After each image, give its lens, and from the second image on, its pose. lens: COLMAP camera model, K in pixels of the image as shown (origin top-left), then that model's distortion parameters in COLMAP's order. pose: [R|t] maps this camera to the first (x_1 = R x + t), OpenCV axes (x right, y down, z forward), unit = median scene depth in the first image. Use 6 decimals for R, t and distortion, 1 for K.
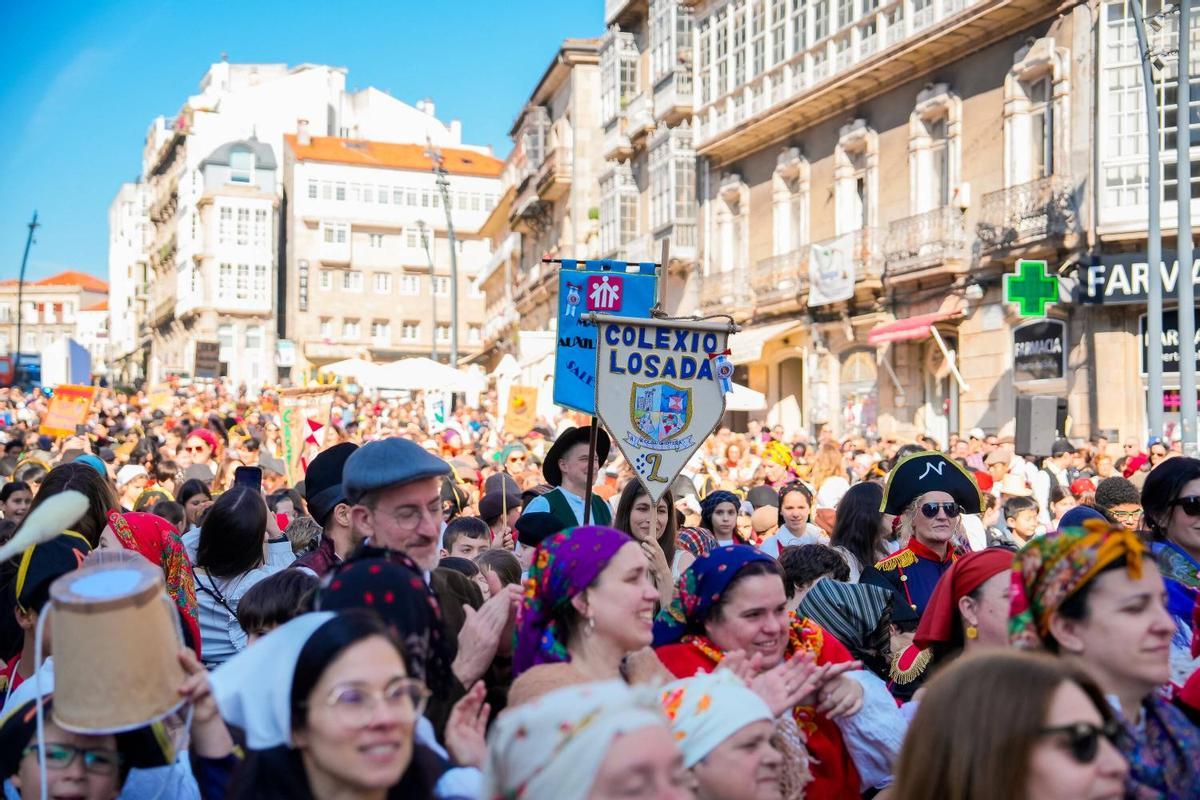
lens RADIAL K [[1654.5, 0, 582.2], [0, 1654.5, 402.2], [0, 0, 1]] dist [0.173791, 0.008456]
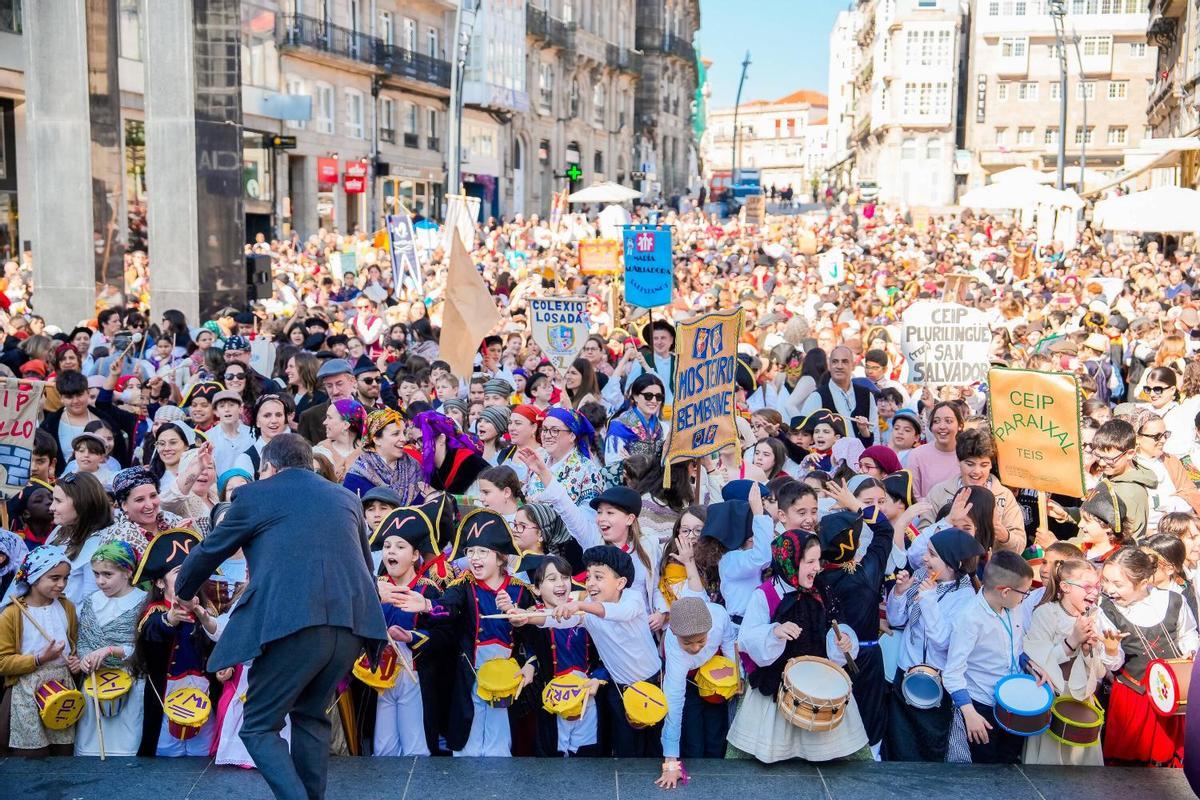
lens RADIAL K [[1507.5, 0, 600.0], [0, 1507.5, 400.0], [0, 0, 1]] dist [0.125984, 0.071733]
pose [[0.902676, 0.044049, -0.428061, 0.045649], [0.013553, 0.991343, 0.130594, -0.008081], [0.430108, -0.123685, 0.894265, -0.034710]]
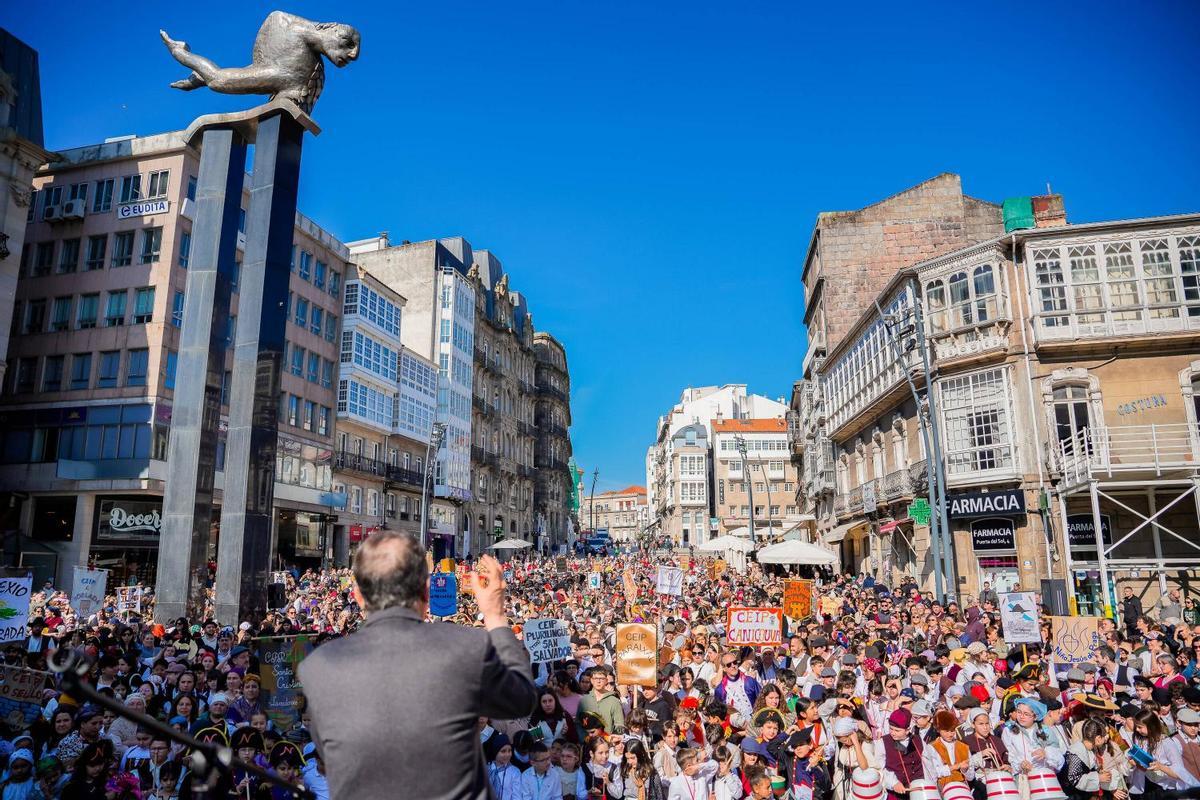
lens RADIAL K [[840.1, 0, 594.5], [0, 840.1, 406.9], [0, 0, 1]] dist [-0.114342, 0.093477]
pose [[0.931488, -0.082064, -0.354395, 0.064220], [0.025482, 0.986548, -0.161471, -0.009479], [0.362879, 0.141377, 0.921049, -0.036854]]
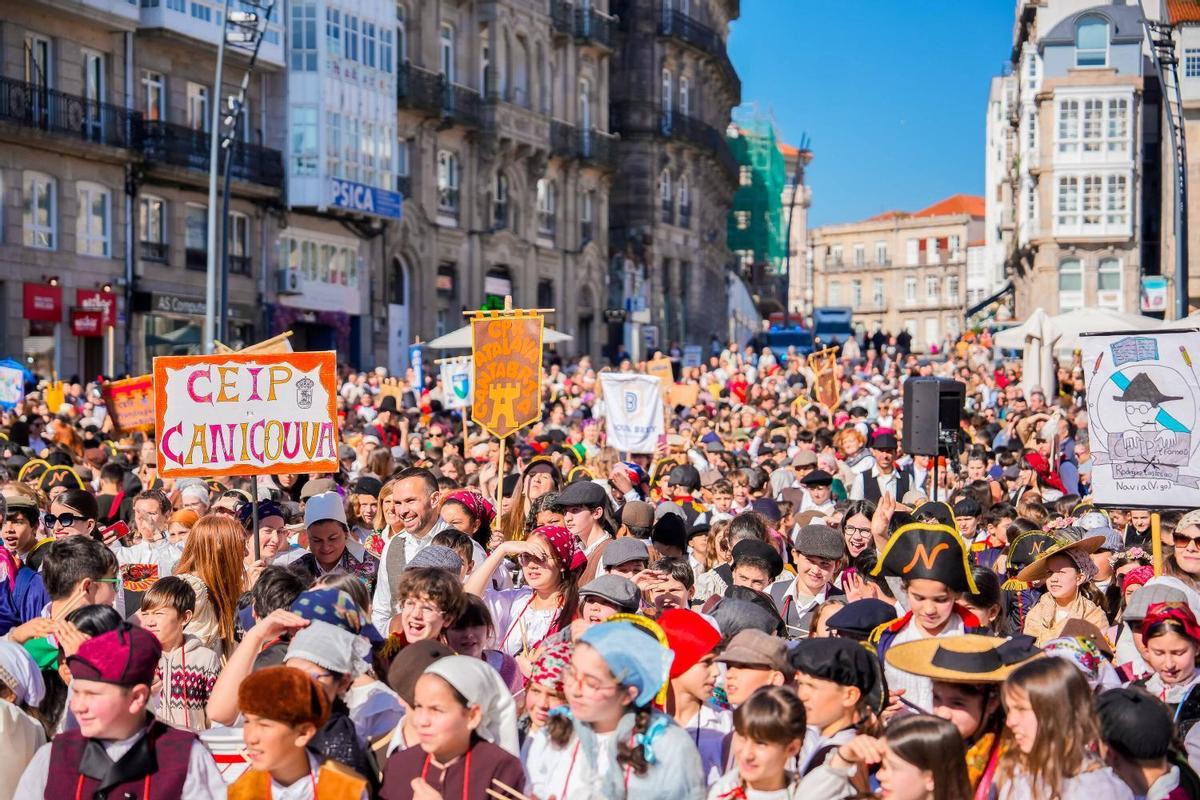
lens RADIAL K [[2266.4, 0, 597.2], [0, 2266.4, 406.8], [0, 0, 1]] dist [0.326370, -0.192767]
pose [[0.875405, -0.013823, -0.483192, 0.095886], [0.024128, 0.999595, 0.015116, -0.001312], [0.482788, -0.024891, 0.875384, -0.004861]]
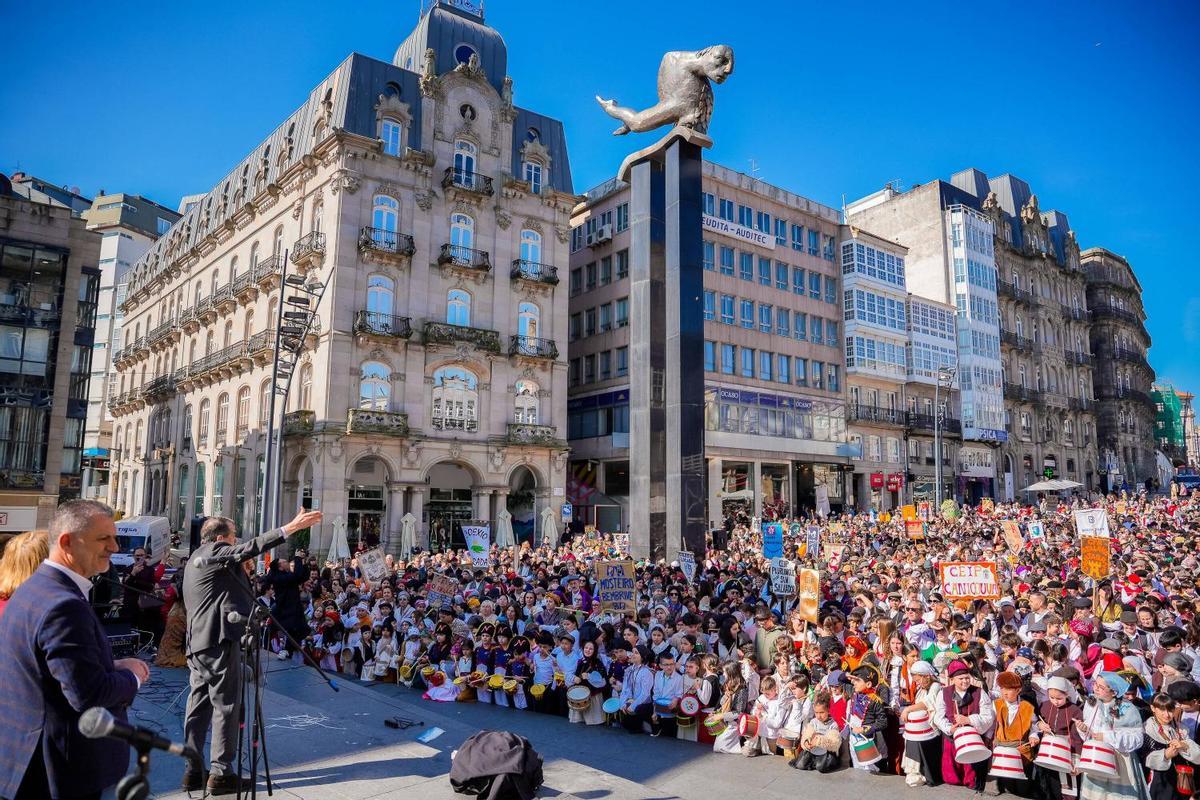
lens RADIAL K [[822.3, 0, 601.0], [0, 822.3, 405.6], [0, 0, 1]] dist [-0.103473, 0.081847]
pose [[0.491231, -0.122341, -0.862395, 0.107739], [0.035918, 0.992090, -0.120281, -0.010040], [0.870289, 0.028111, 0.491739, -0.024872]]
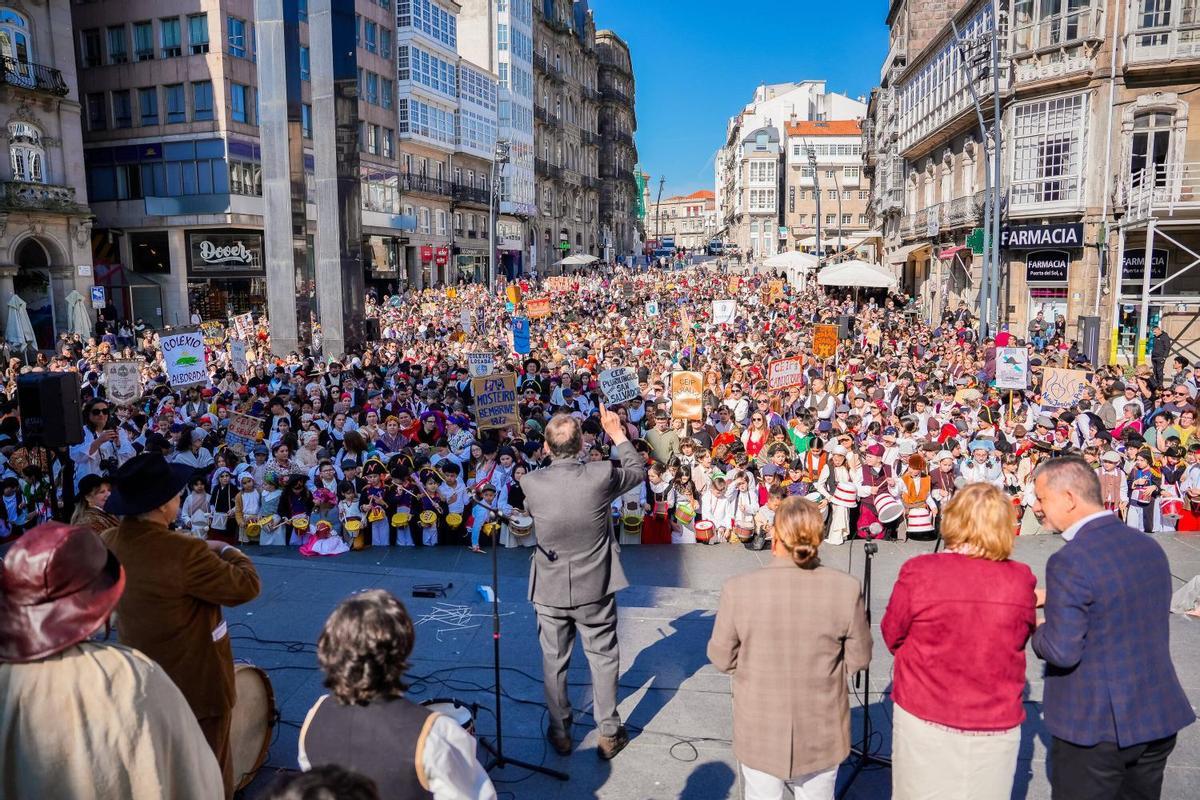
lens RADIAL K [[858.5, 0, 595.9], [0, 858.5, 406.5], [0, 0, 1]] dist [-0.110694, 0.097697]
pose [[0.901401, 0.048290, -0.430285, 0.072773], [0.033608, 0.982960, 0.180721, -0.017101], [0.431680, -0.177363, 0.884418, -0.055391]]
